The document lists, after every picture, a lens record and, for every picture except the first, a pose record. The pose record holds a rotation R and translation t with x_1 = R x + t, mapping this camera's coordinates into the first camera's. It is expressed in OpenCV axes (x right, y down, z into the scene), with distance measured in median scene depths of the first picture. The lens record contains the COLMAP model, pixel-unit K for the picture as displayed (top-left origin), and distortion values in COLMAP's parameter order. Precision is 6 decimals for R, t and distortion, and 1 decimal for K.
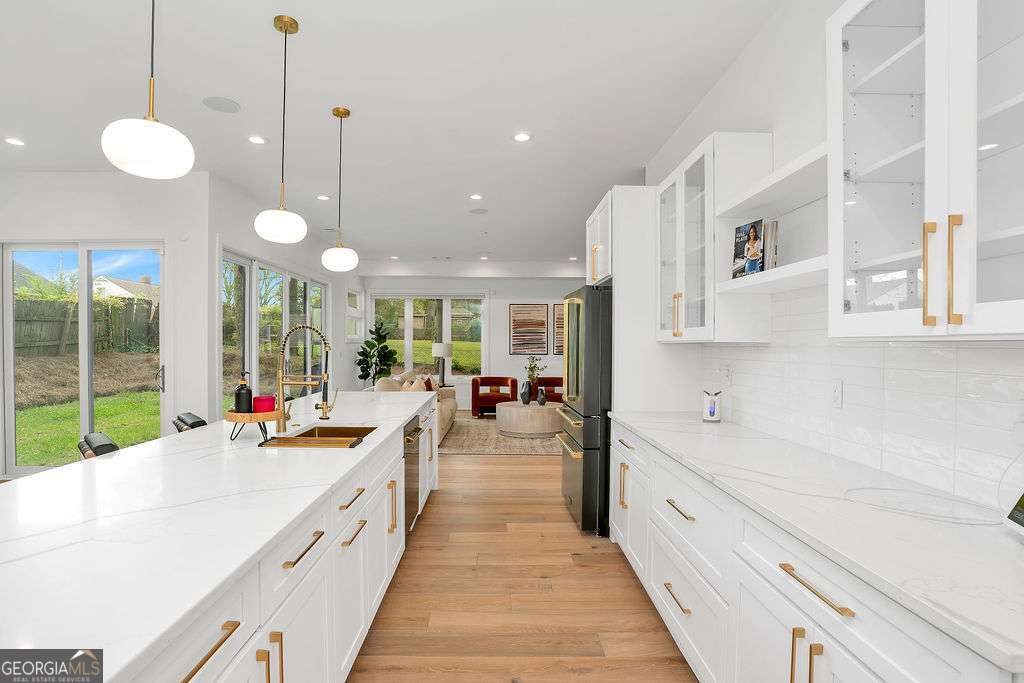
lens RADIAL K [[511.2, 0, 494.2], [0, 511.2, 345.7], [0, 0, 1]] dist [-0.042364, 0.000517]
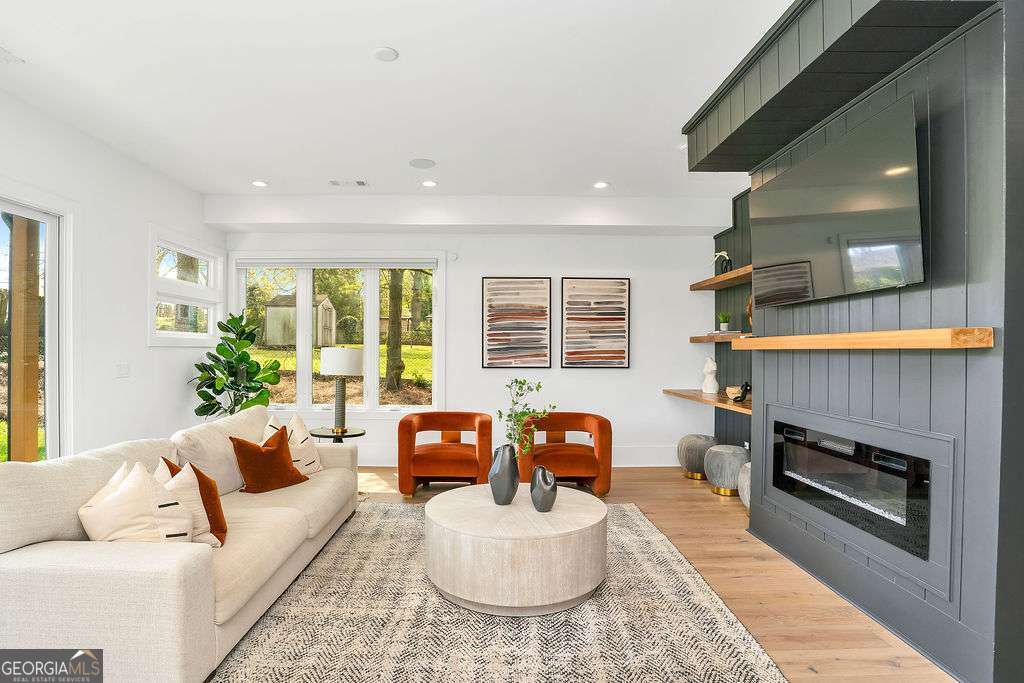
lens RADIAL K [[511.2, 0, 494.2], [0, 511.2, 345.7], [0, 0, 1]] dist [-0.042364, 0.000517]
pose [[0.999965, -0.000423, 0.008386, 0.039218], [0.000509, 0.999948, -0.010188, -0.001398], [-0.008381, 0.010191, 0.999913, 0.453908]]
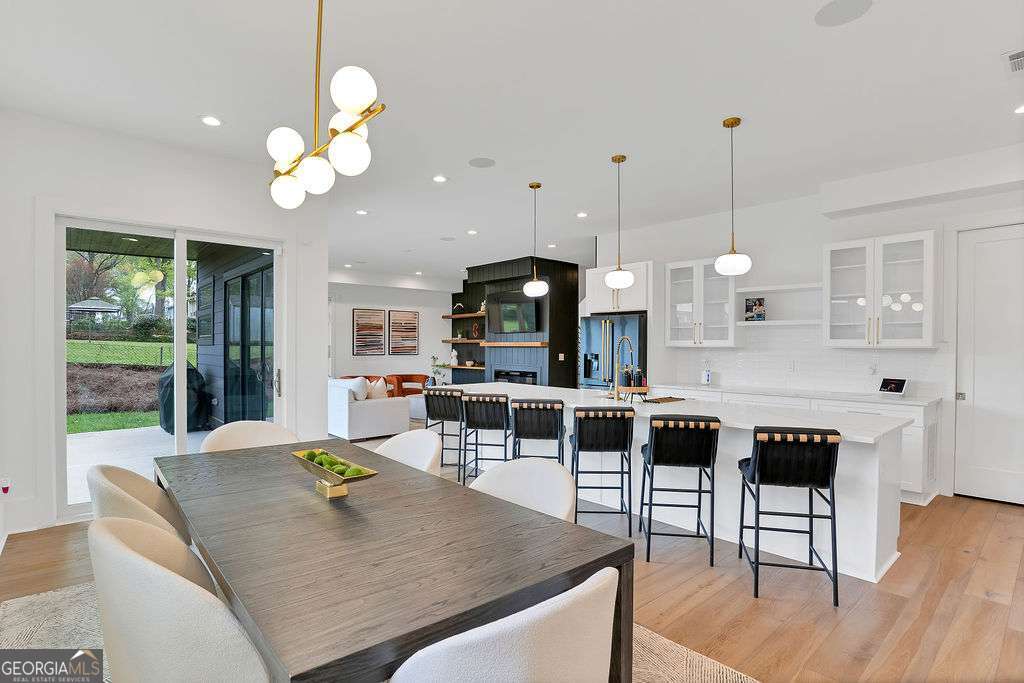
lens RADIAL K [[511.2, 0, 494.2], [0, 511.2, 345.7], [0, 0, 1]] dist [-0.042364, 0.000517]
pose [[0.760549, -0.001495, 0.649278, -0.448454], [0.001114, 0.999999, 0.000998, -0.004260], [-0.649279, -0.000035, 0.760550, -0.006540]]
